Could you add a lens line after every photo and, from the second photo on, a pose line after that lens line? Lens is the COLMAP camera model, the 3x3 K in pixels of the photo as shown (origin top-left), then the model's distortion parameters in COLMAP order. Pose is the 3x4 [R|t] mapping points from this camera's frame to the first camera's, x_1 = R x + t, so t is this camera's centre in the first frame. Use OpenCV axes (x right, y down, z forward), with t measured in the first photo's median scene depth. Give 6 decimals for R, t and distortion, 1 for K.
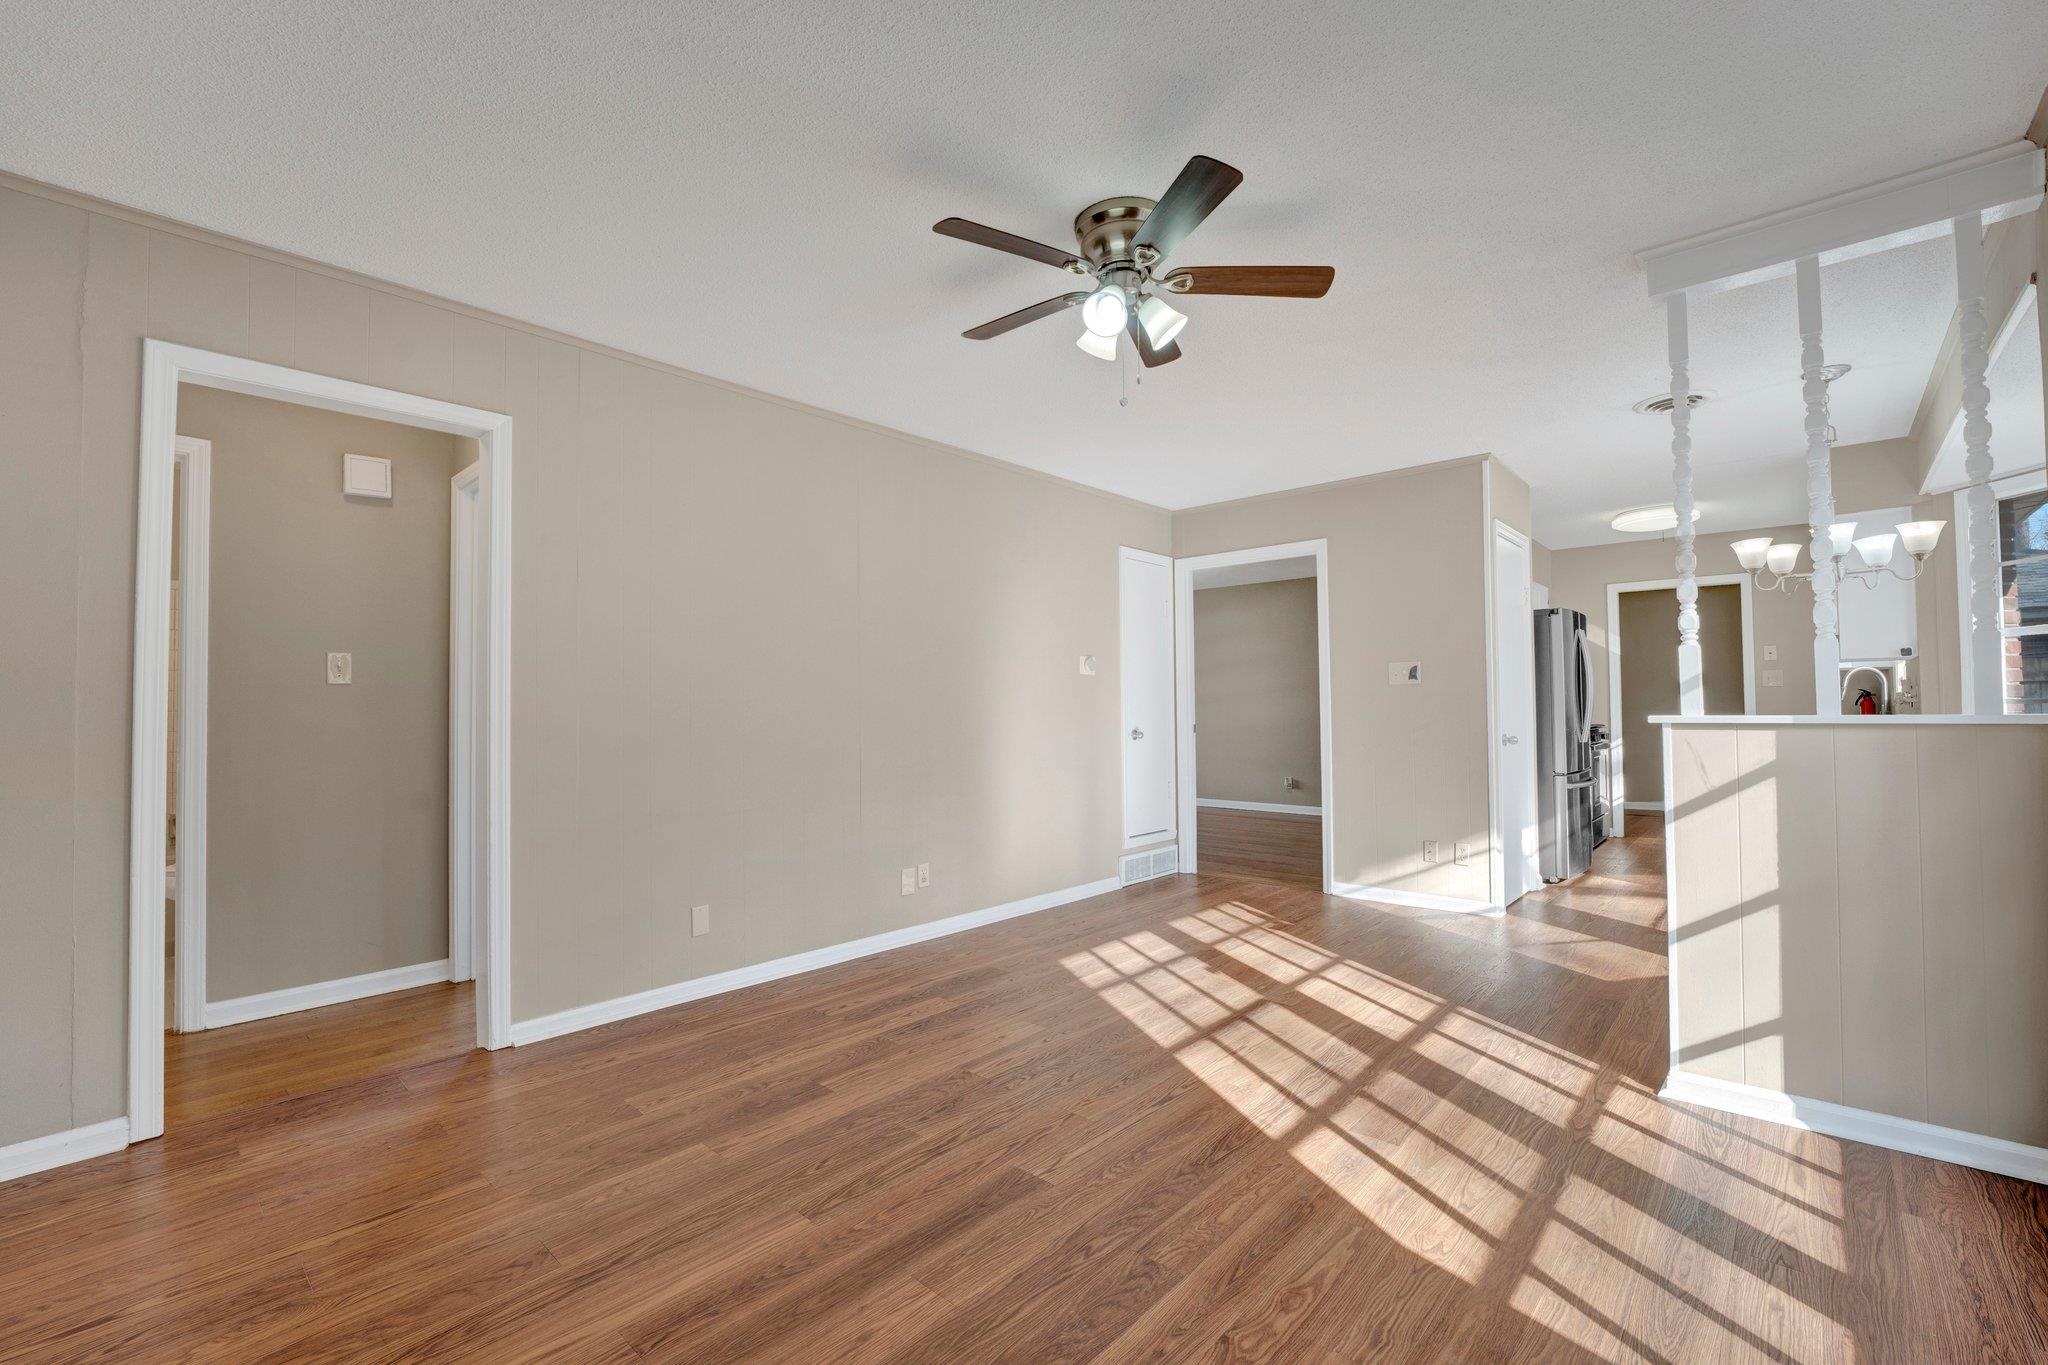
lens RADIAL K [[868.2, 0, 1020.8], [0, 868.2, 689.6], [0, 0, 1]] dist [-0.023017, 0.002219]
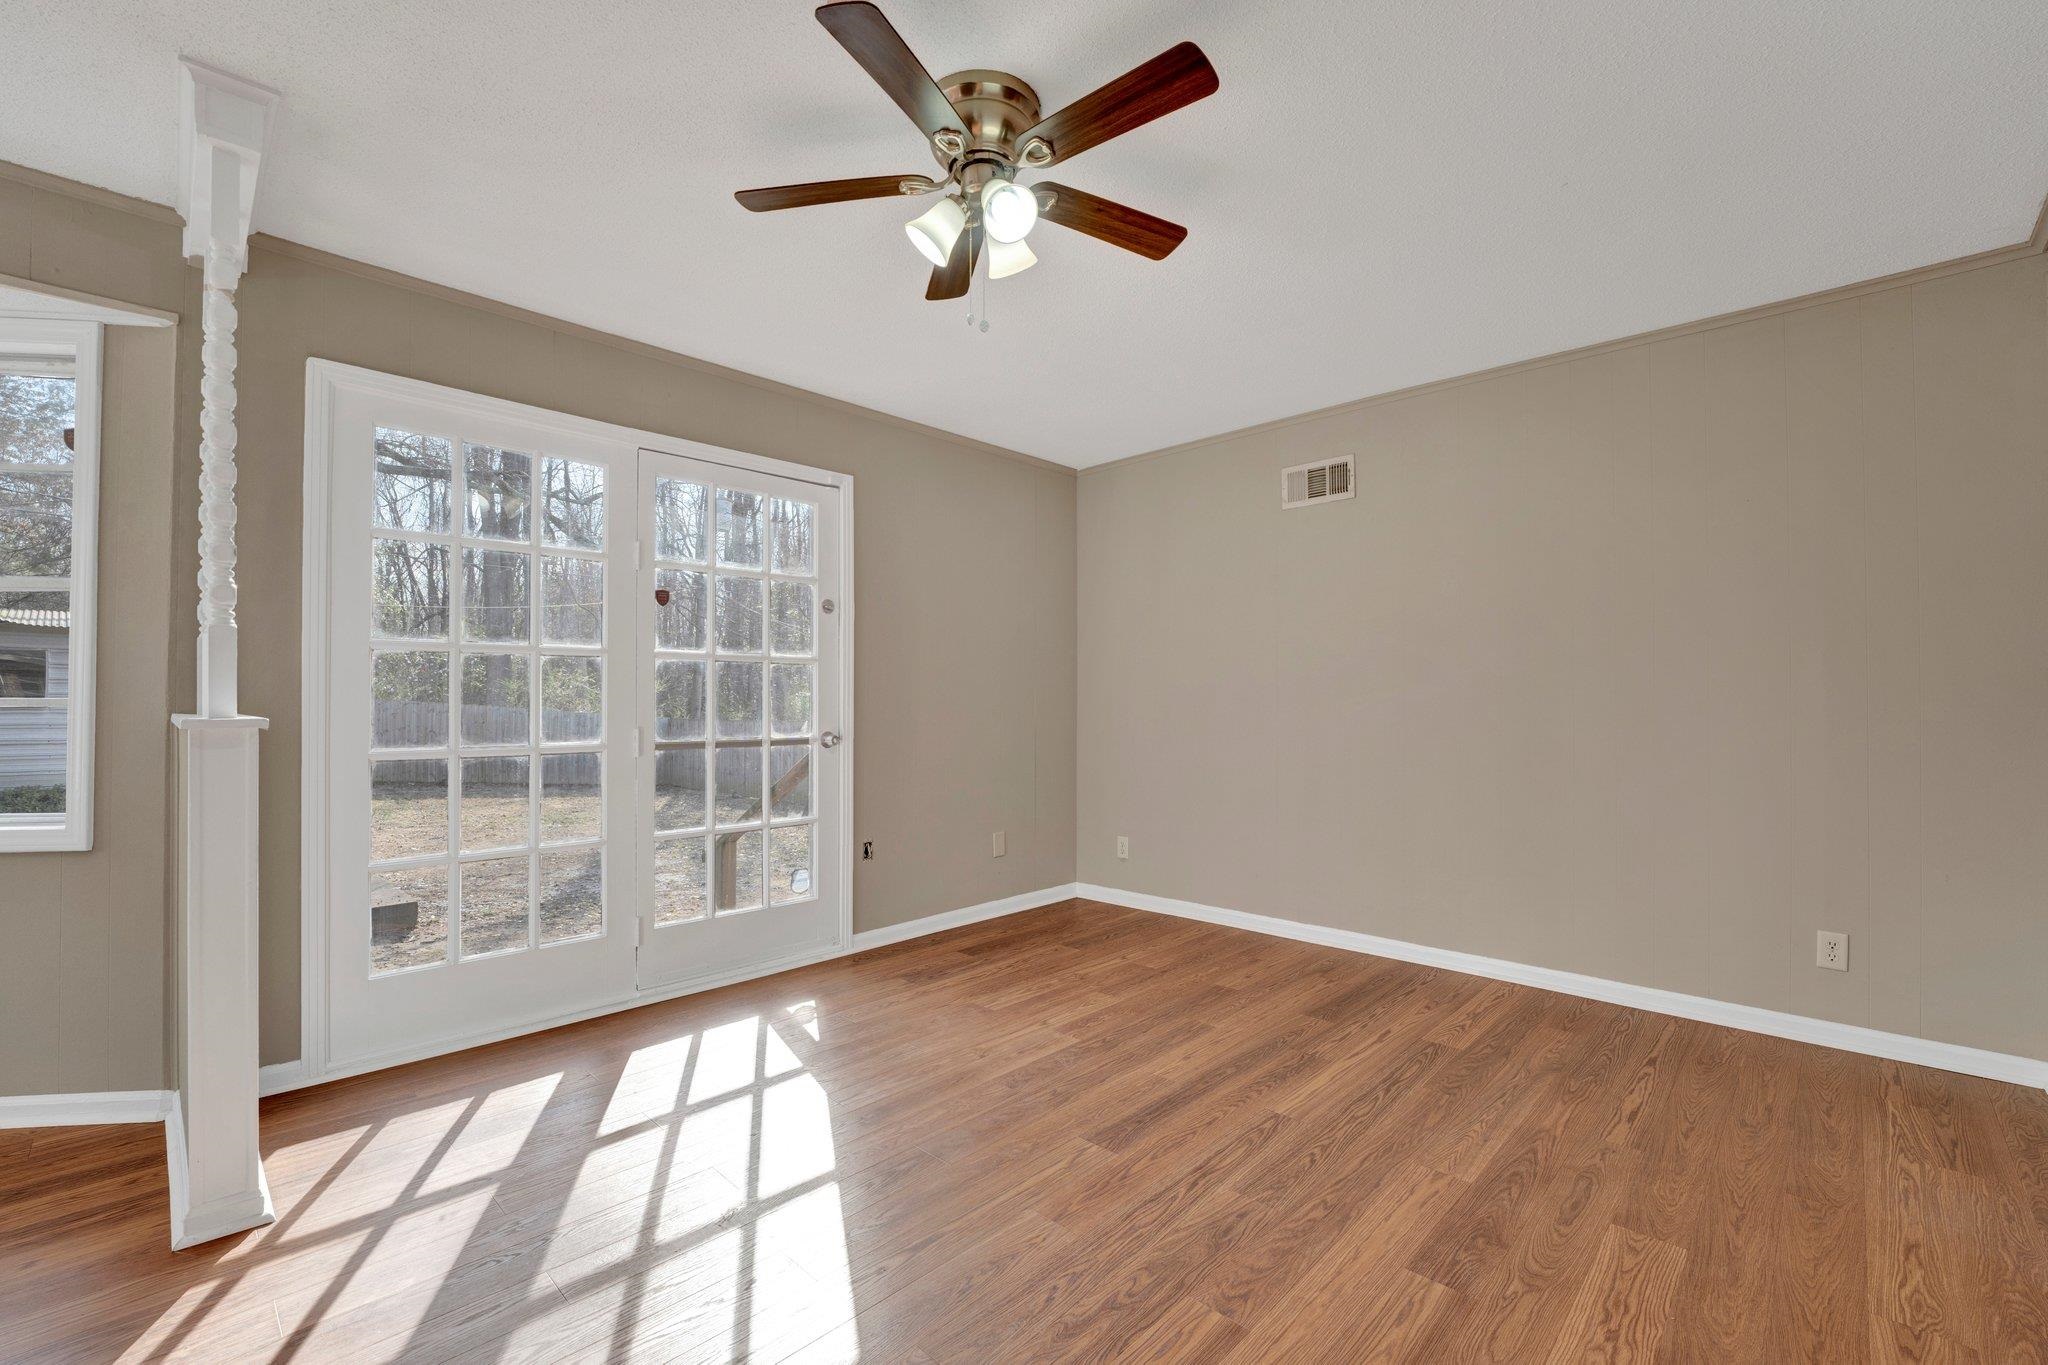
lens RADIAL K [[868.2, 0, 1025.9], [0, 868.2, 685.5], [0, 0, 1]] dist [-0.023017, 0.002219]
pose [[-0.999802, 0.009389, 0.017544, 0.057418], [0.008736, 0.999278, -0.036981, 0.030173], [-0.017879, -0.036821, -0.999162, 1.506120]]
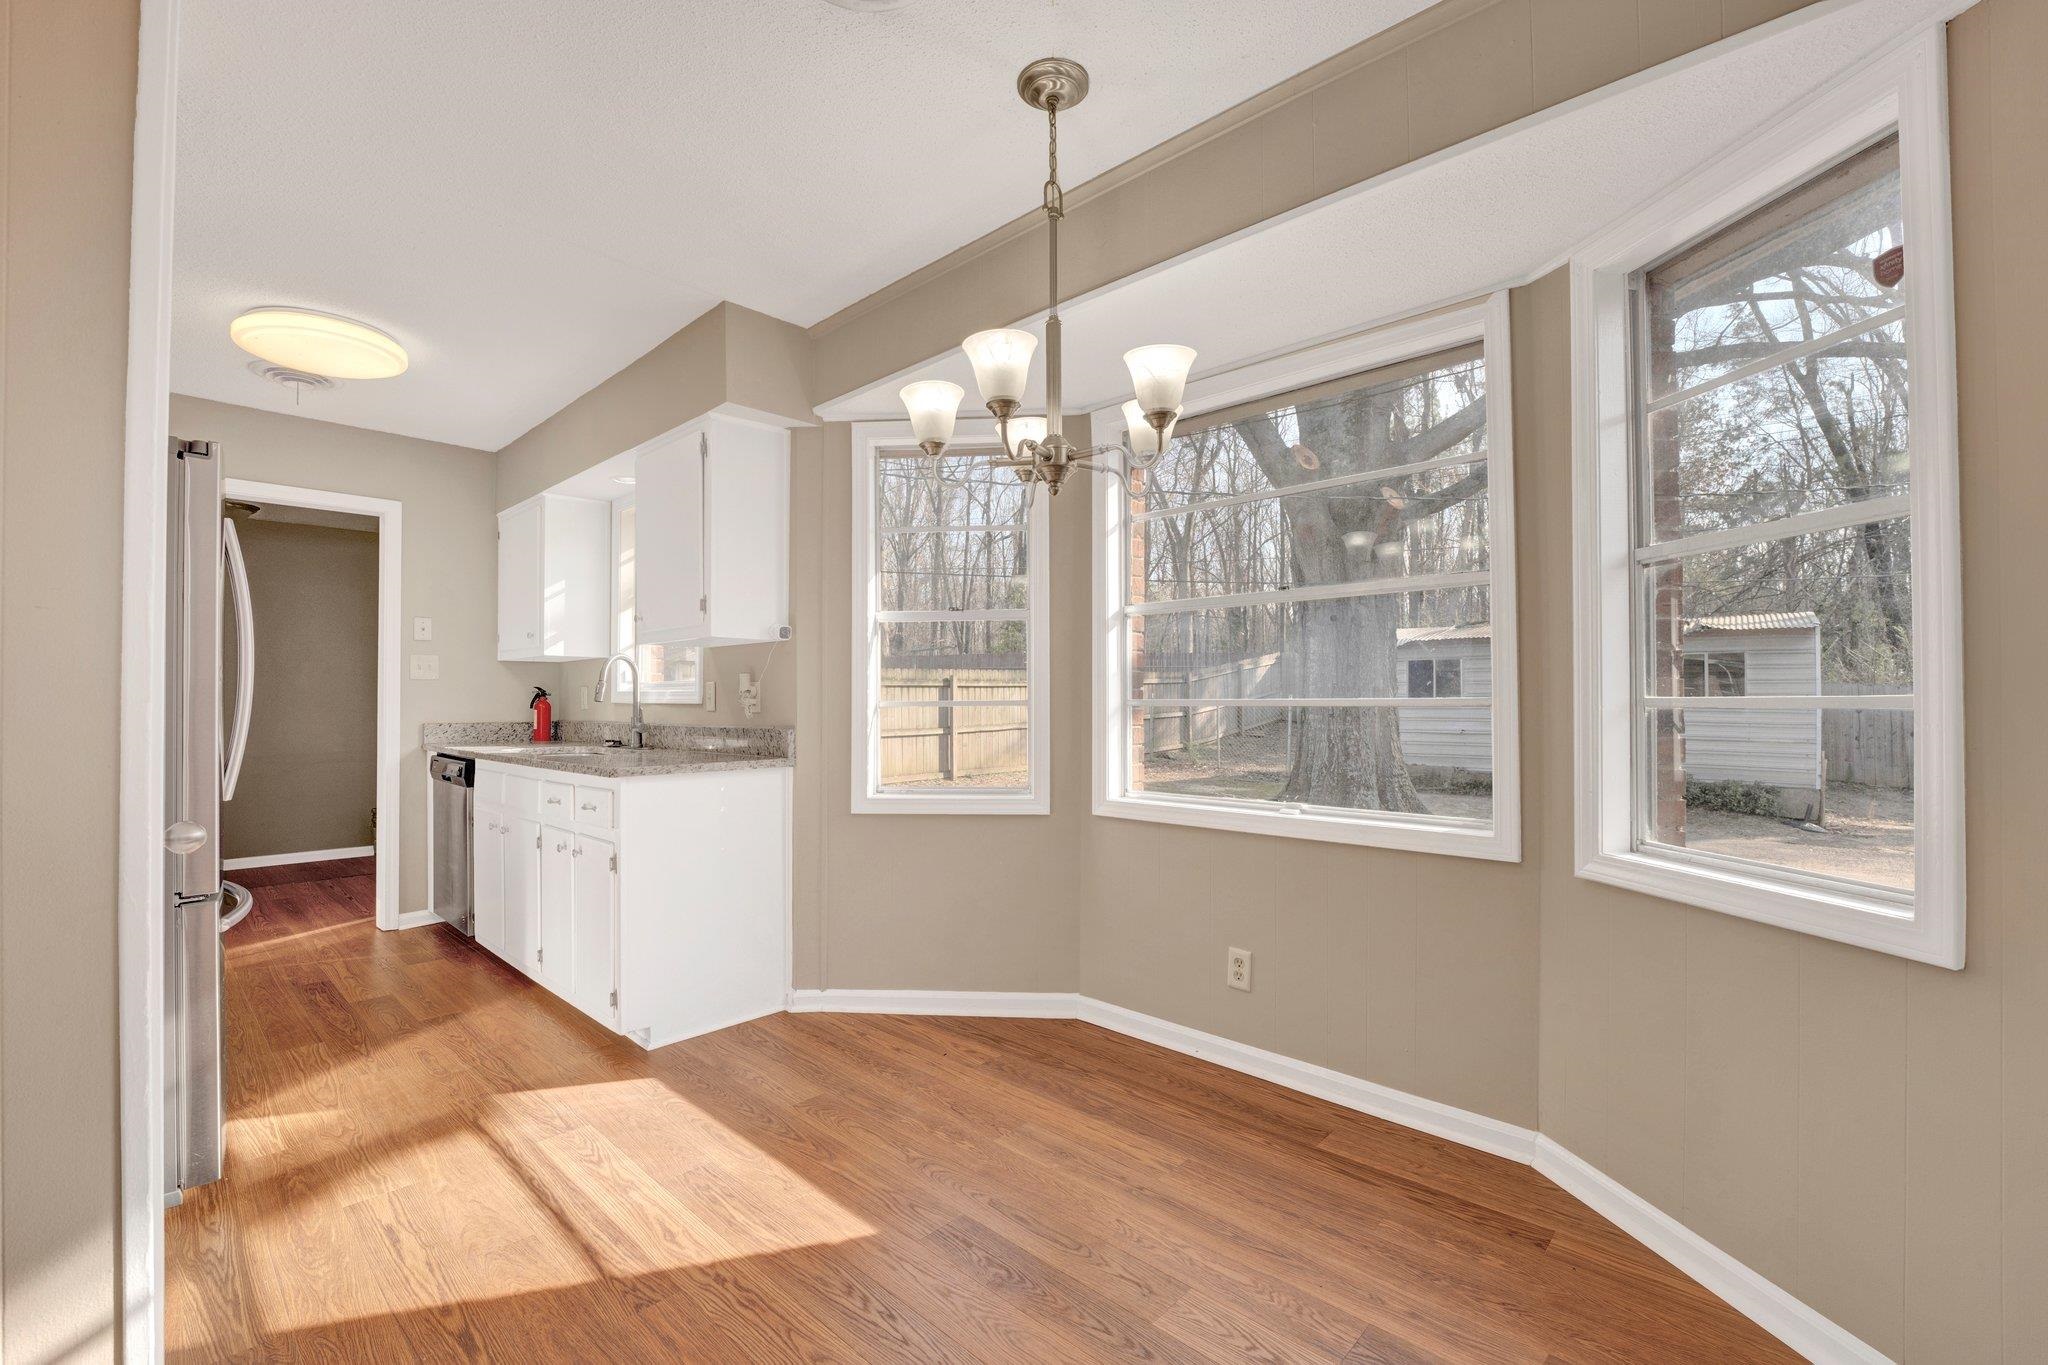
lens RADIAL K [[868.2, 0, 1022.0], [0, 868.2, 687.7], [0, 0, 1]] dist [-0.023017, 0.002219]
pose [[0.002849, 0.023134, 0.999728, 0.509089], [-0.018308, 0.999566, -0.023078, 0.019345], [-0.999828, -0.018238, 0.003271, 1.215000]]
